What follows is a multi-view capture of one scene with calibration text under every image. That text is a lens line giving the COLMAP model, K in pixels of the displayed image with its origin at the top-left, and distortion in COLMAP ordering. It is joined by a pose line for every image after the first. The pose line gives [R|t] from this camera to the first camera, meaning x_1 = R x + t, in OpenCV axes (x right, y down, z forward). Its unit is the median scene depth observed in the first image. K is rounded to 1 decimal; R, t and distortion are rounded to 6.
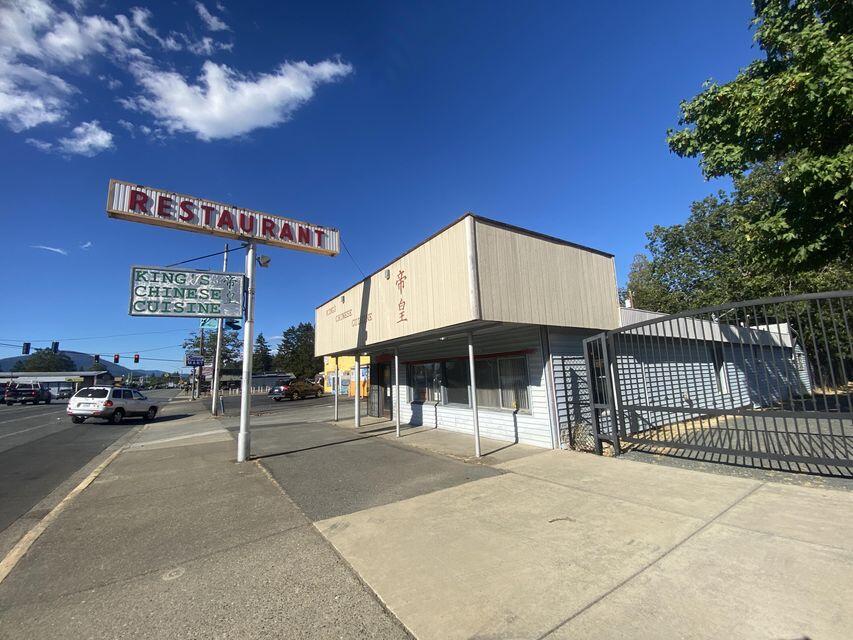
lens RADIAL K [[342.7, 0, 425.8], [0, 342.7, 325.8], [0, 0, 1]] dist [-0.006510, -0.001277]
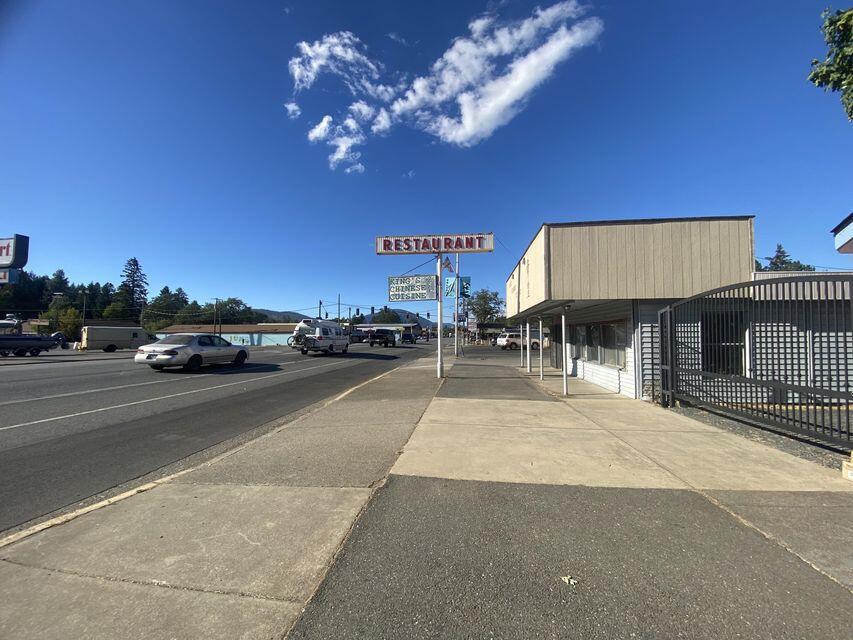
lens RADIAL K [[342.7, 0, 427.5], [0, 342.7, 324.5], [0, 0, 1]] dist [-0.006510, -0.001277]
pose [[0.752021, 0.014385, -0.658982, 0.566657], [0.070369, 0.992296, 0.101965, -0.077512], [0.655372, -0.123052, 0.745215, -0.339091]]
